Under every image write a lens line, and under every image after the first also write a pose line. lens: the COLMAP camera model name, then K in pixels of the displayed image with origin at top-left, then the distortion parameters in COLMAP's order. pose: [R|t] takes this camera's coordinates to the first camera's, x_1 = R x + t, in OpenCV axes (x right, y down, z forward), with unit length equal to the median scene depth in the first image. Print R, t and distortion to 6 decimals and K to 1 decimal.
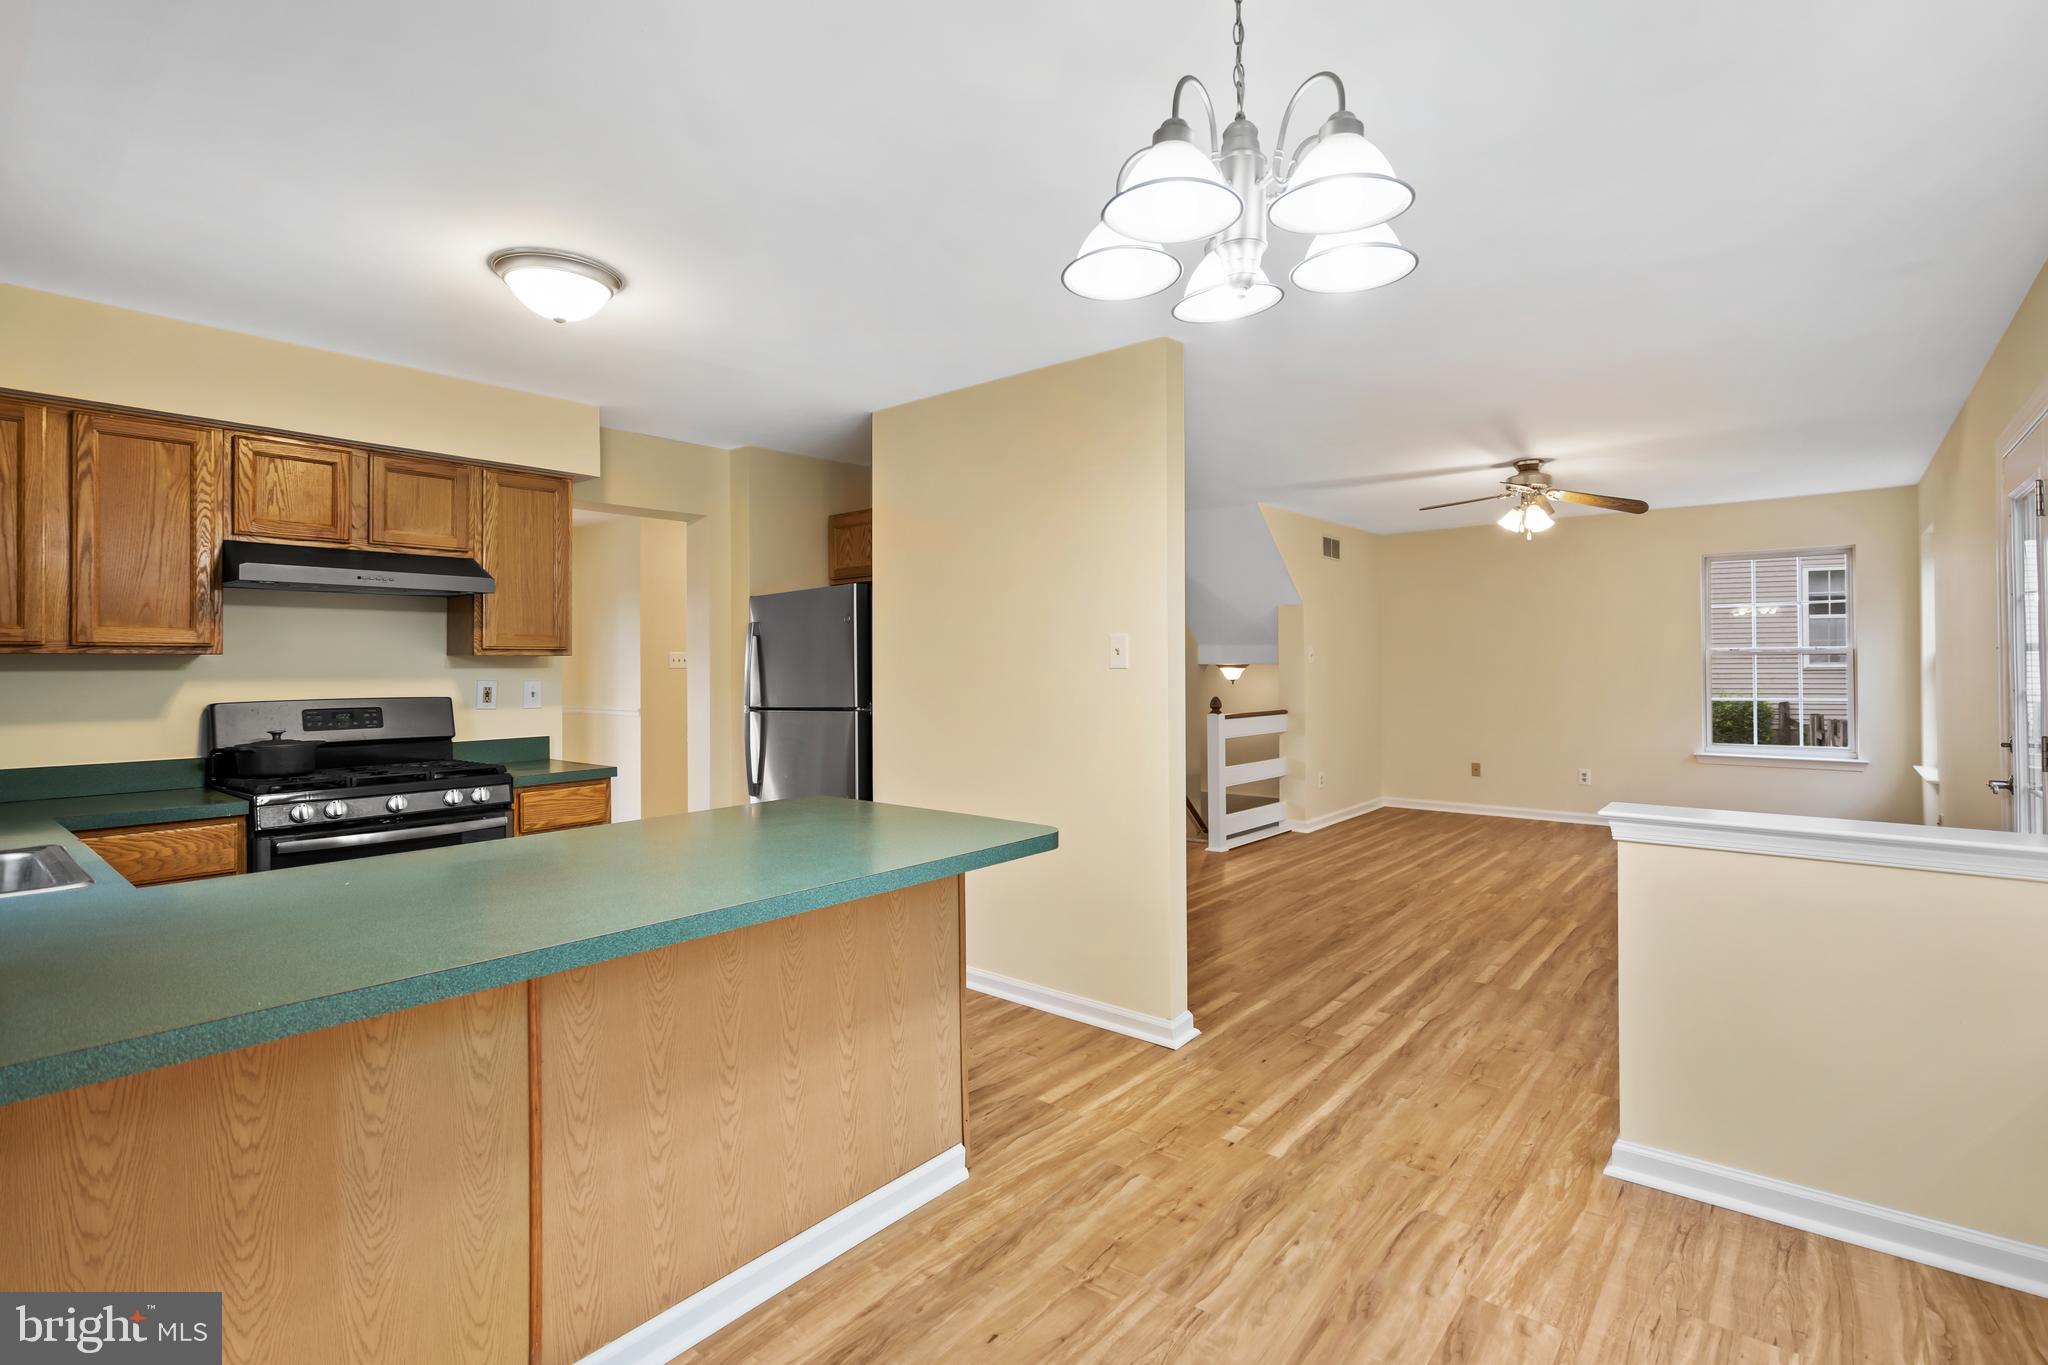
lens RADIAL K [[916.7, 0, 1064.7], [0, 916.7, 656.8], [0, 0, 1]] dist [0.000807, 0.000127]
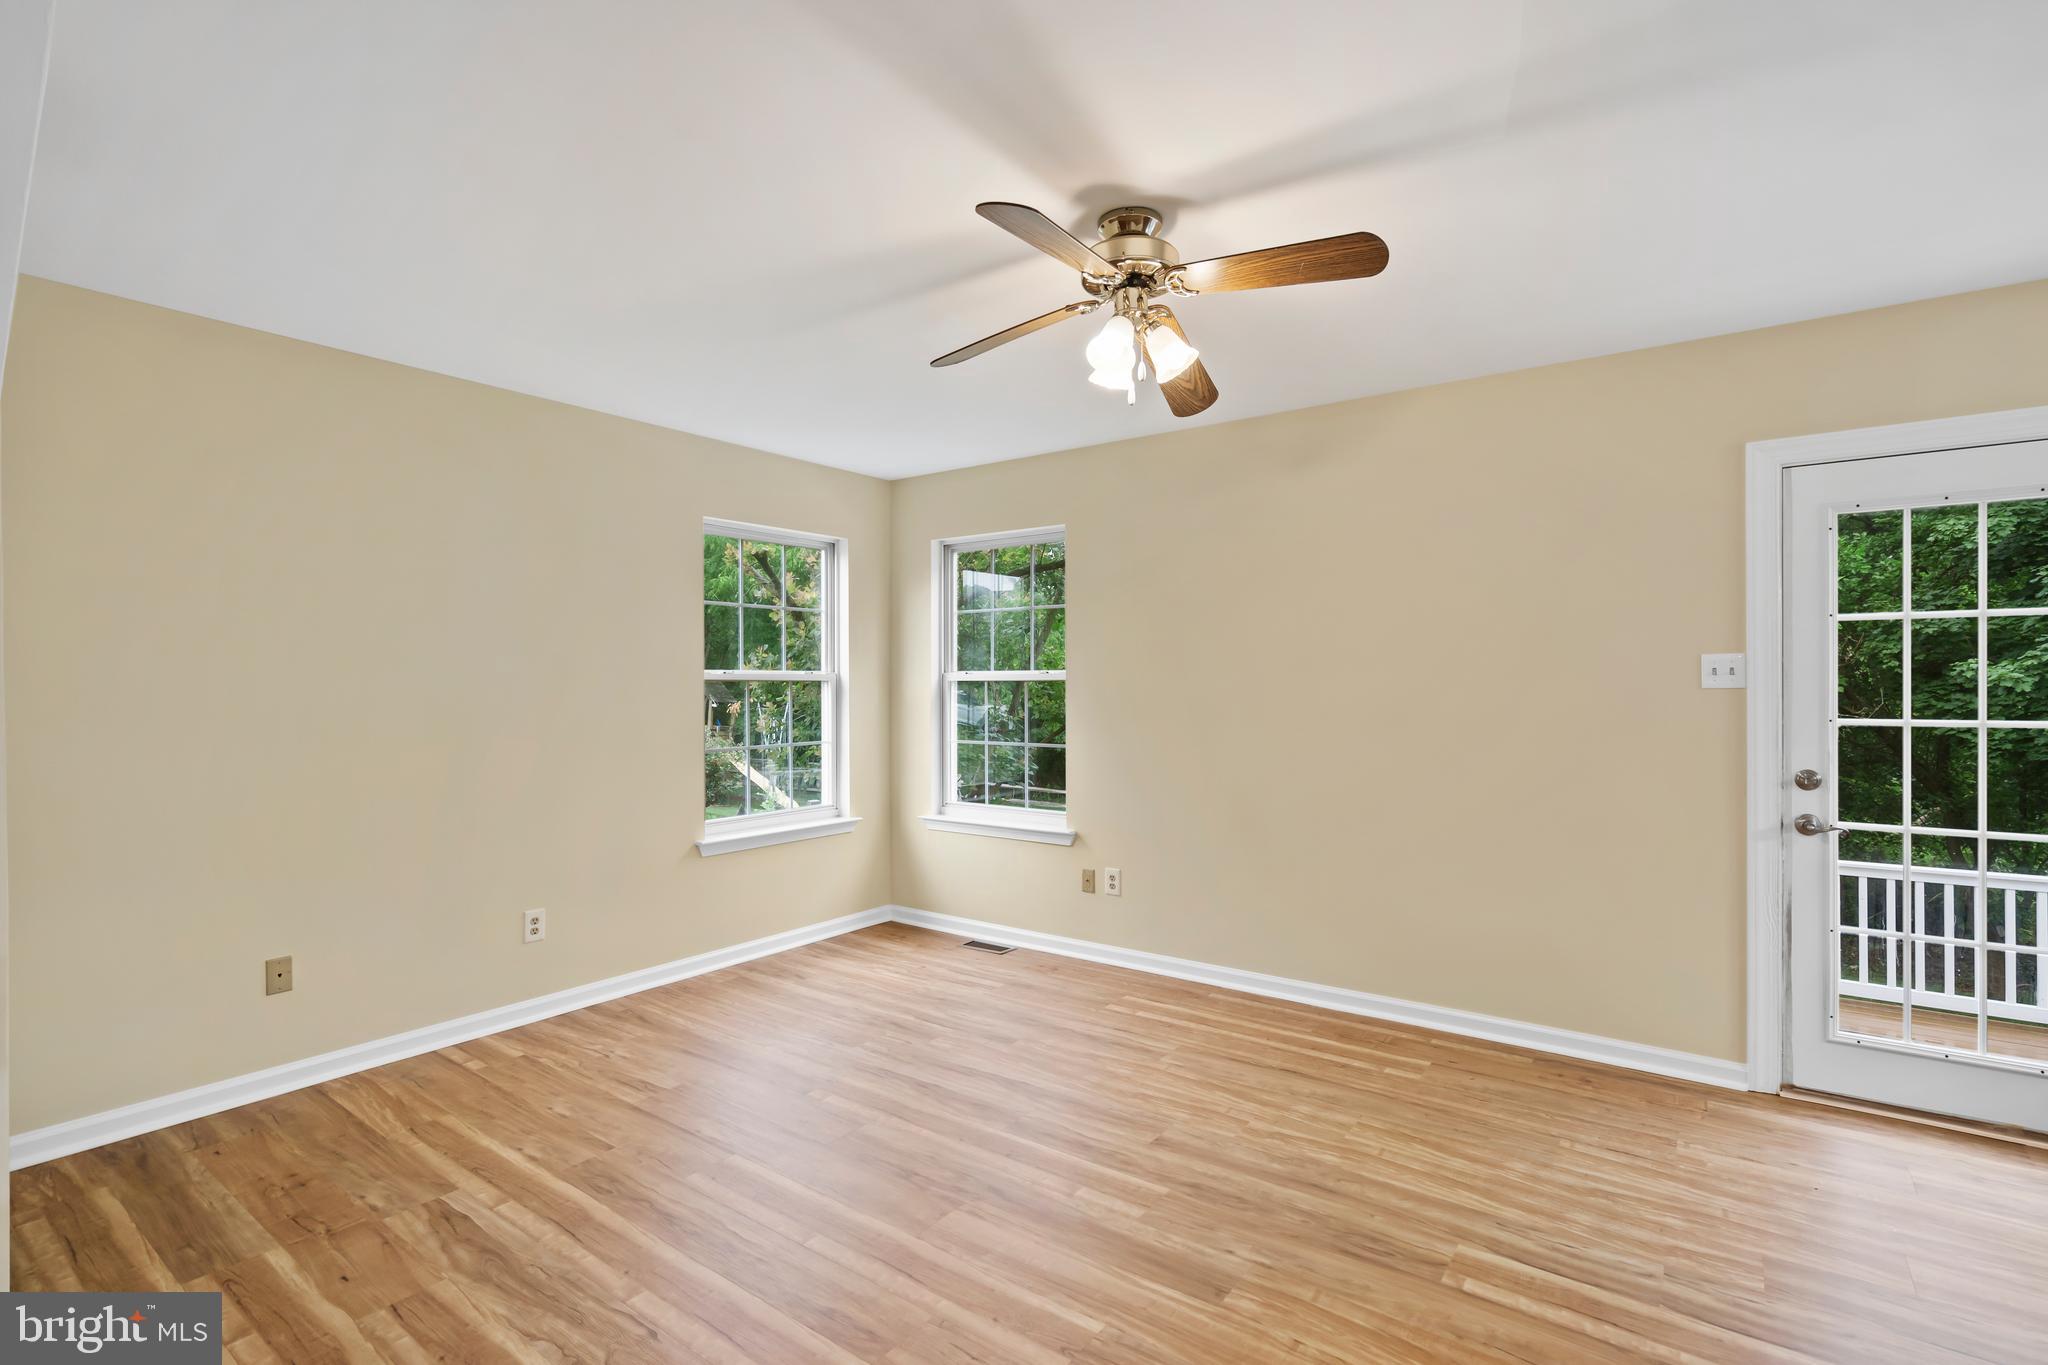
lens RADIAL K [[957.9, 0, 1027.7], [0, 957.9, 684.7], [0, 0, 1]] dist [0.000000, 0.000184]
pose [[-0.034537, 0.006257, 0.999384, 0.100063], [-0.003729, 0.999973, -0.006390, 0.010740], [-0.999396, -0.003947, -0.034512, 1.619637]]
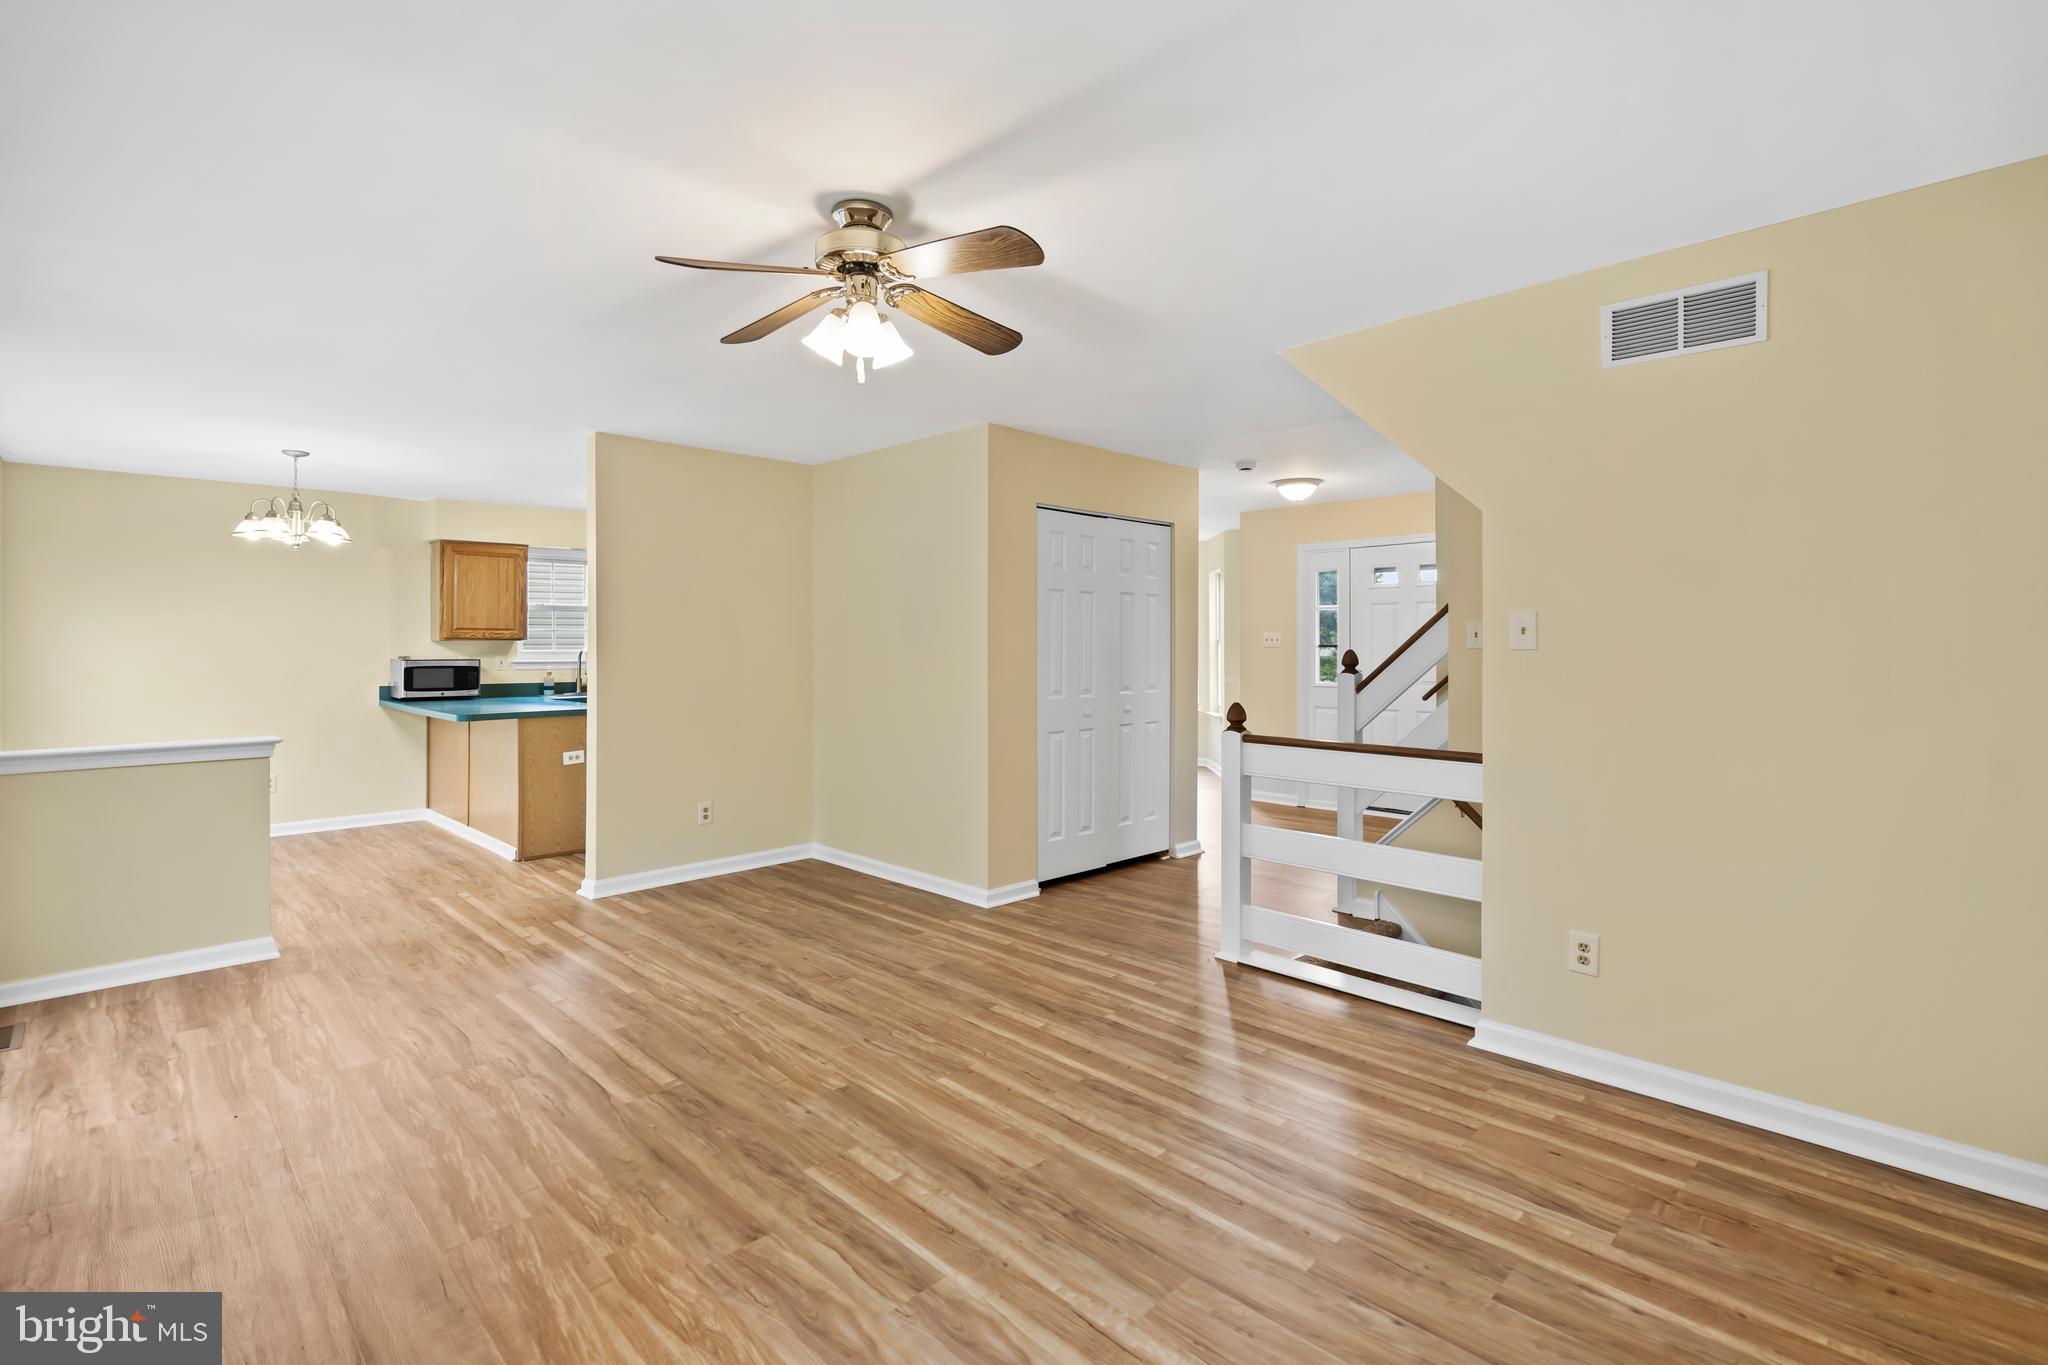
lens RADIAL K [[958.6, 0, 1044.9], [0, 958.6, 649.7], [0, 0, 1]] dist [-0.002665, 0.000304]
pose [[-0.094264, 0.010639, -0.995490, 1.477376], [0.010957, 0.999893, 0.009648, 0.004177], [0.995487, -0.009998, -0.094371, 1.728415]]
